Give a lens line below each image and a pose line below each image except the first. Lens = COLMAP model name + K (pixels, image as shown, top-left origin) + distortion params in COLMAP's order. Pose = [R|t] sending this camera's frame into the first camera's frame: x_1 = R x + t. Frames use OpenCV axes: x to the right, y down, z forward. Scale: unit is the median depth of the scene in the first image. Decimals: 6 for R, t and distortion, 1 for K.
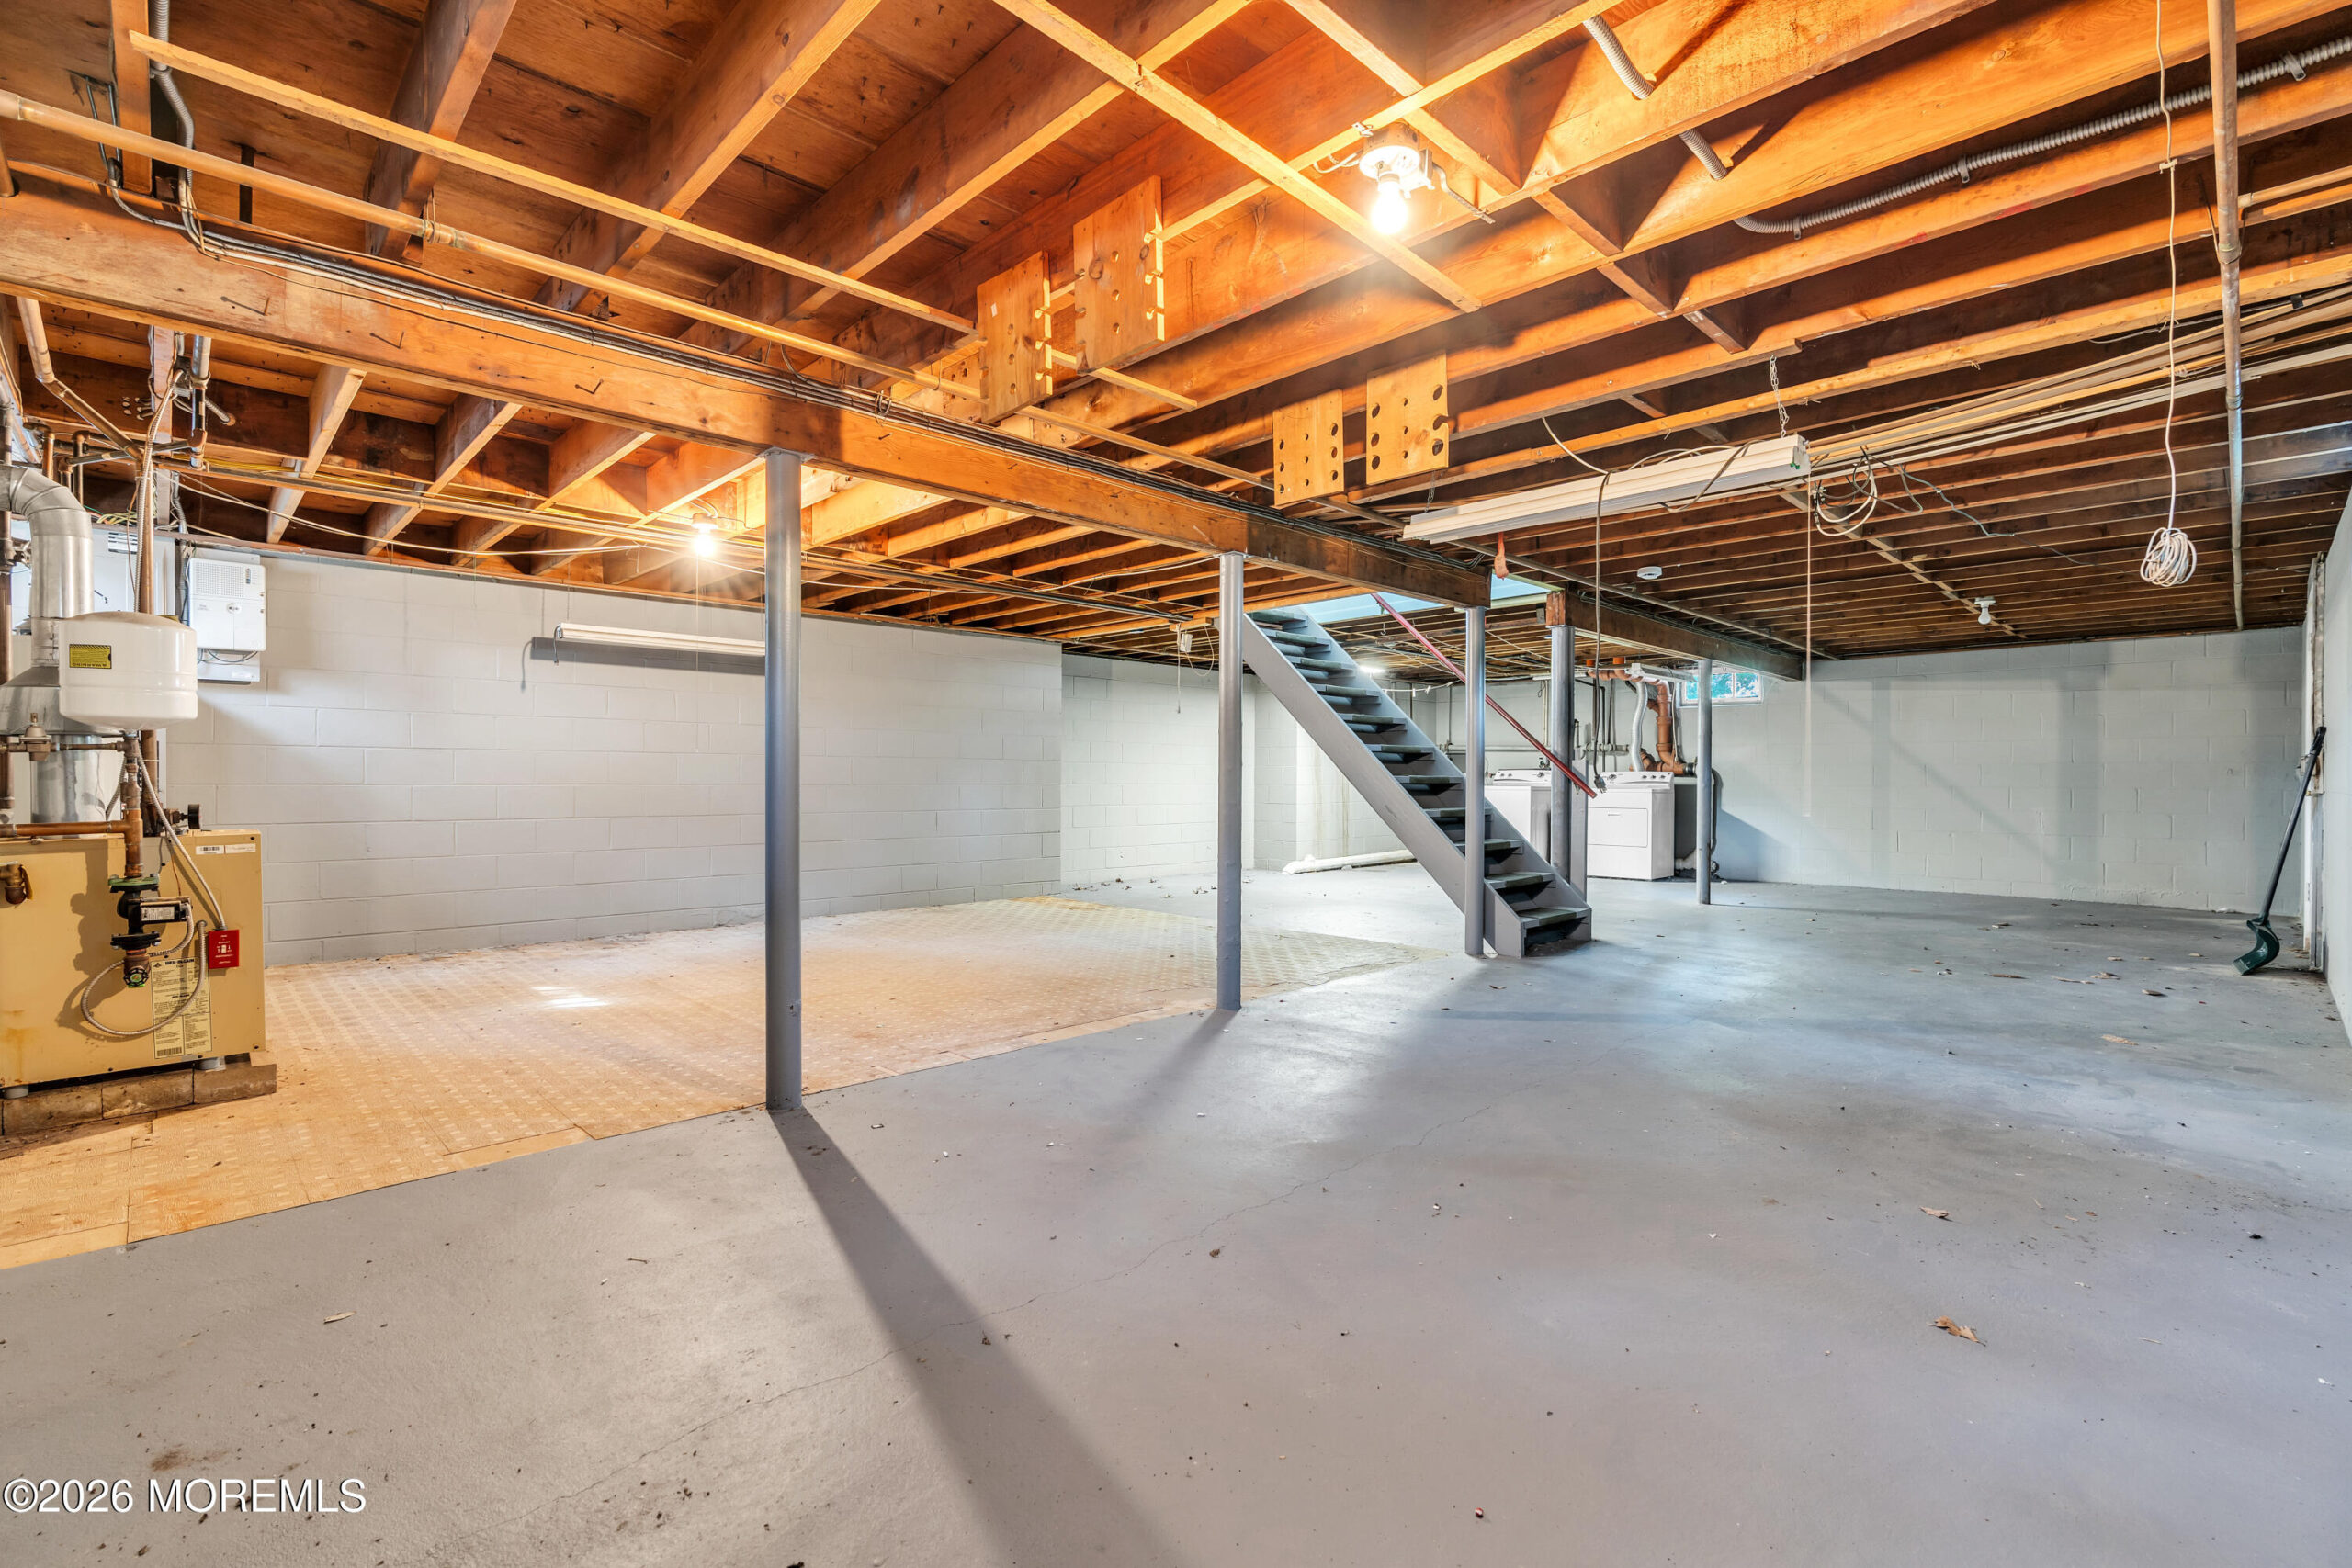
lens RADIAL K [[1059.3, 0, 1171.4], [0, 1059.3, 786.4], [0, 0, 1]] dist [-0.012060, 0.004238]
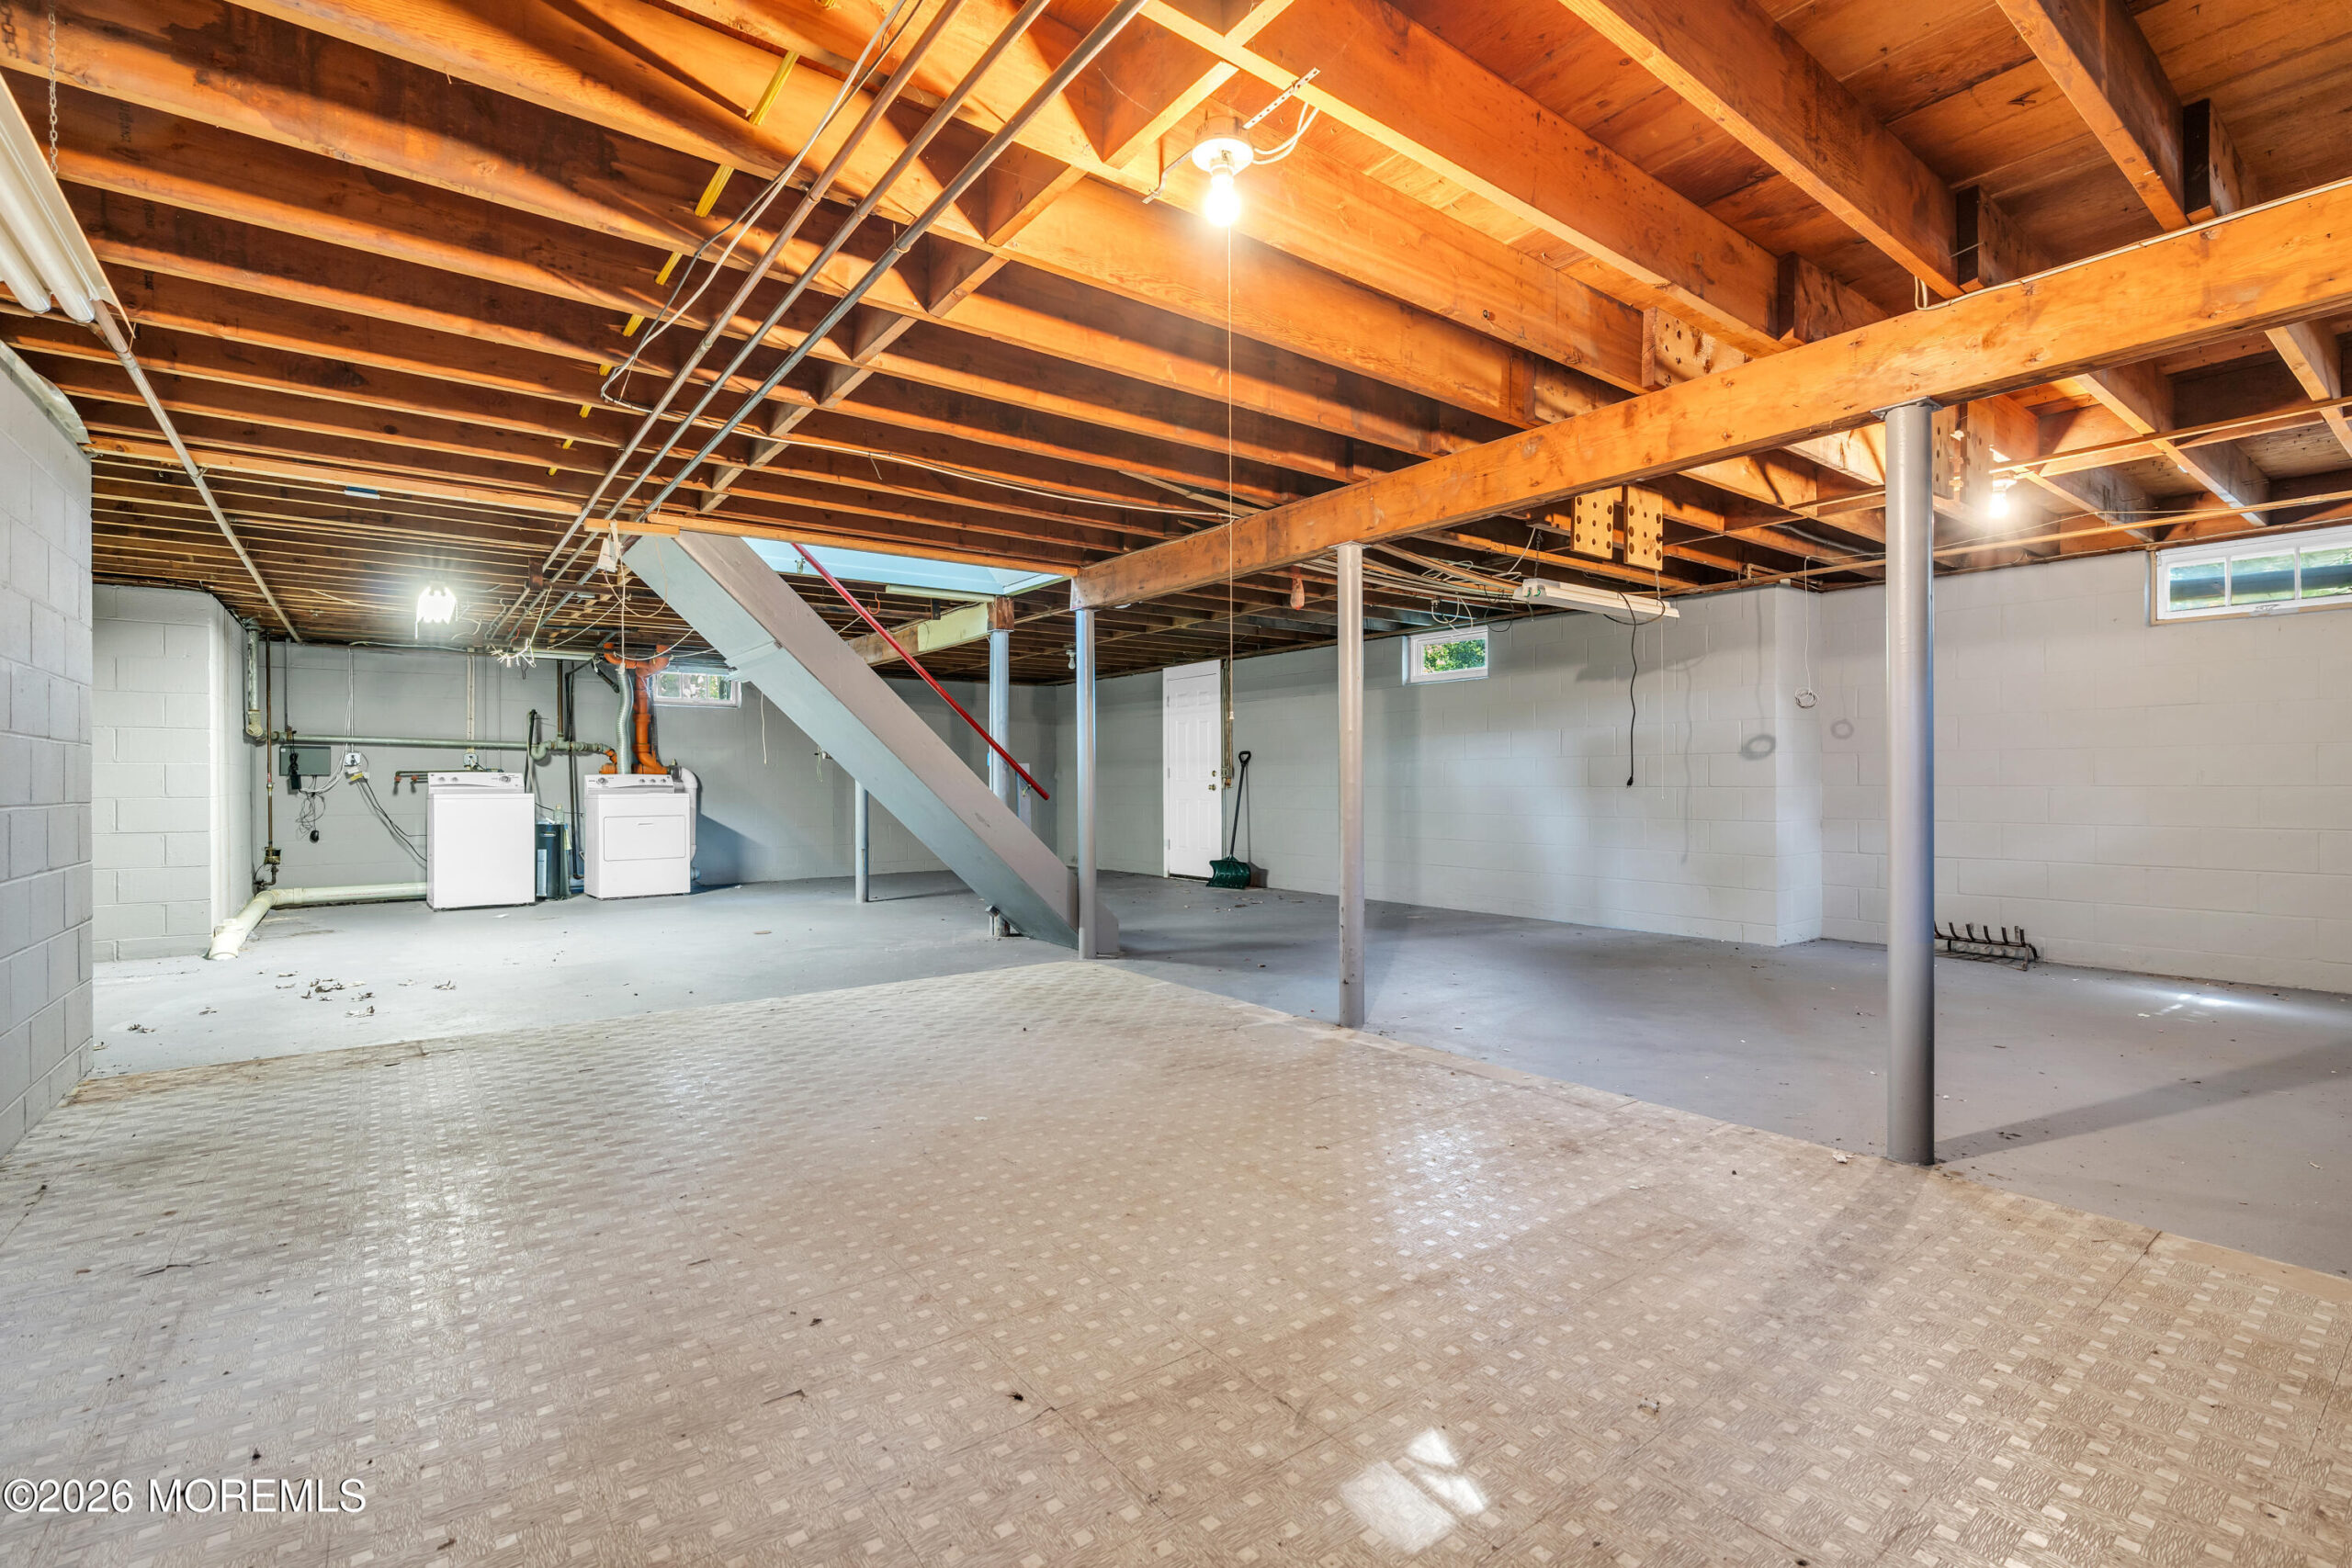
lens RADIAL K [[1059.3, 0, 1171.2], [0, 1059.3, 782.2], [0, 0, 1]] dist [-0.012060, 0.004238]
pose [[0.117795, -0.010268, 0.992985, -1.278148], [0.013444, 0.999871, 0.008744, -0.023486], [-0.992947, 0.012319, 0.117917, 1.476155]]
